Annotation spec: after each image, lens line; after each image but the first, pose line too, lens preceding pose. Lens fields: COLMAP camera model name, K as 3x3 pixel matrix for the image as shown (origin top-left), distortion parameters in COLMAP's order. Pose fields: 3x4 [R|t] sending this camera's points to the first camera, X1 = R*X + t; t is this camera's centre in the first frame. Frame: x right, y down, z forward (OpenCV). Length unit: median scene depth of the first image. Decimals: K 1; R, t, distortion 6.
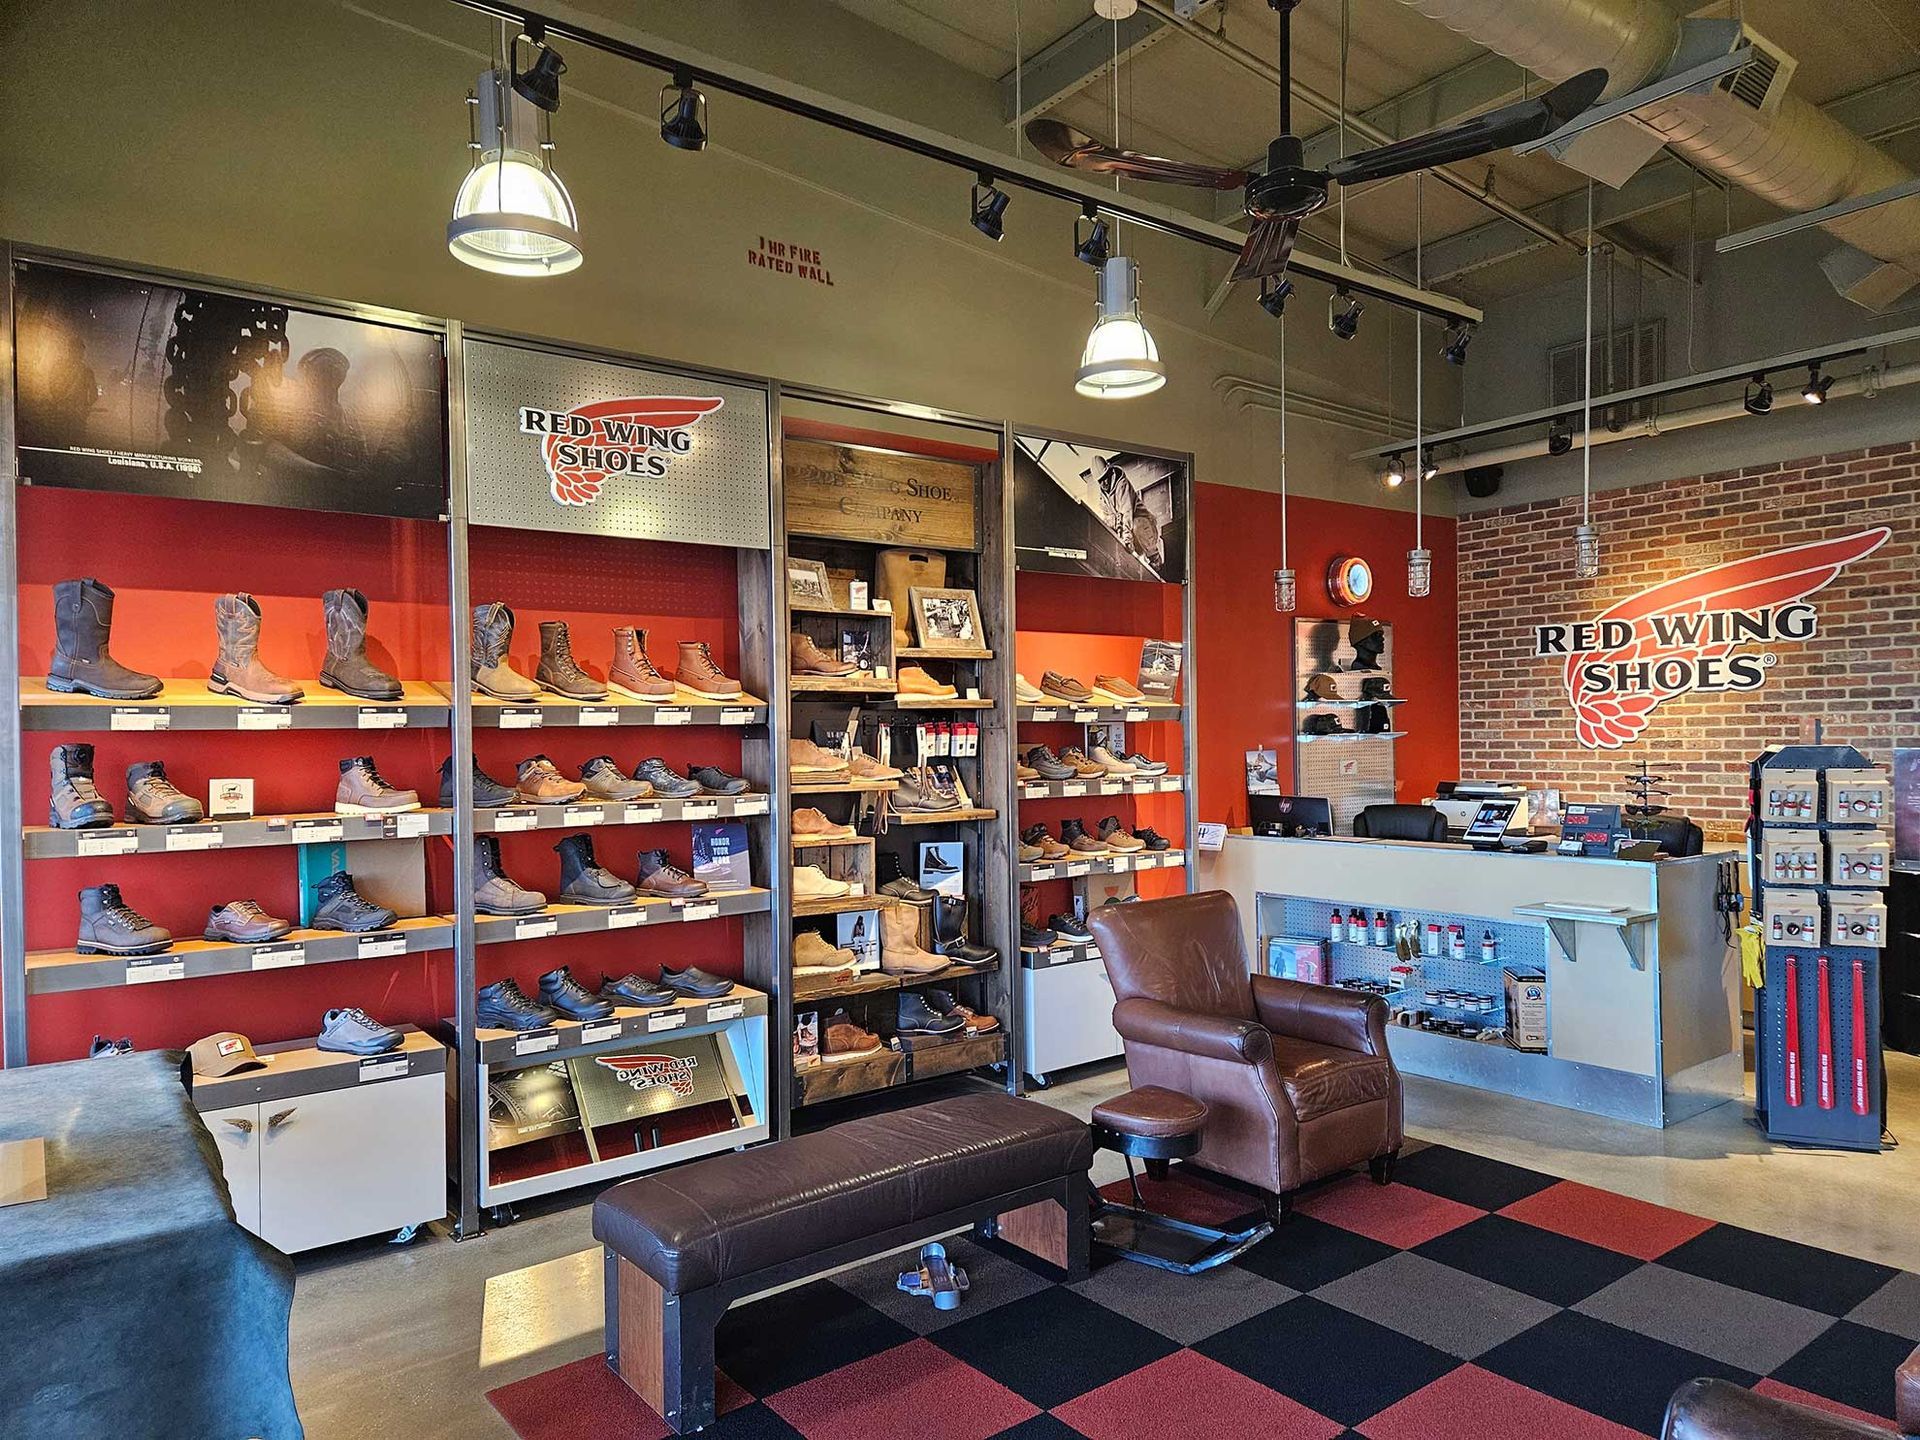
lens RADIAL K [[1298.9, 0, 973.6], [0, 1298.9, 721.8], [0, 0, 1]] dist [0.105944, -0.107759]
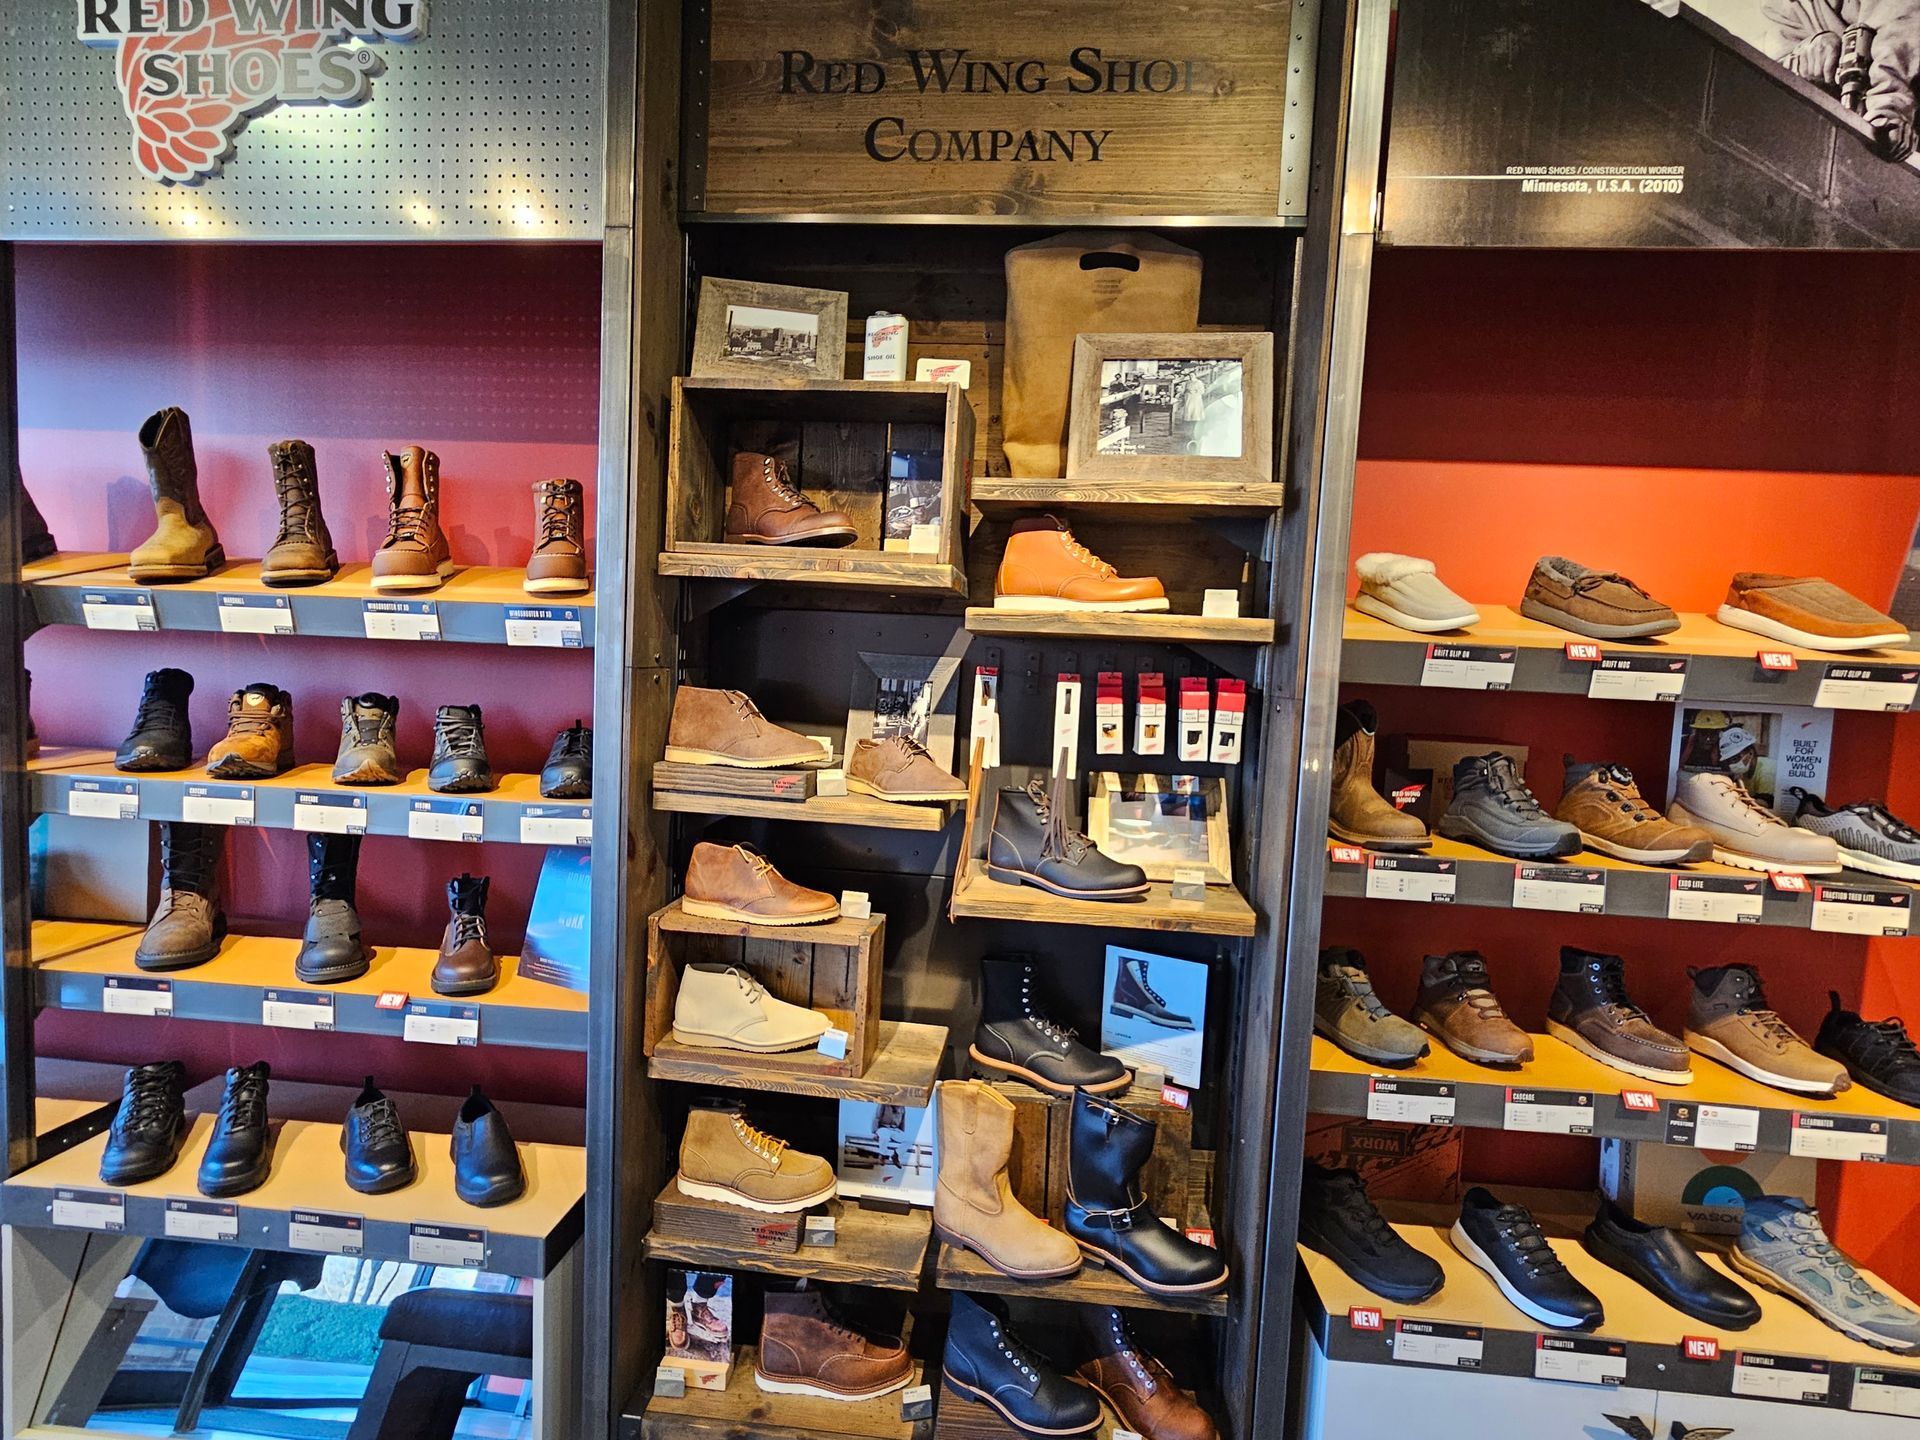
lens RADIAL K [[946.2, 0, 956.8], [0, 946.2, 725.3], [0, 0, 1]] dist [-0.003535, 0.001681]
pose [[0.726334, 0.096919, -0.680474, 0.136281], [-0.051297, 0.994891, 0.086947, -0.006144], [0.685425, -0.028246, 0.727595, 0.751825]]
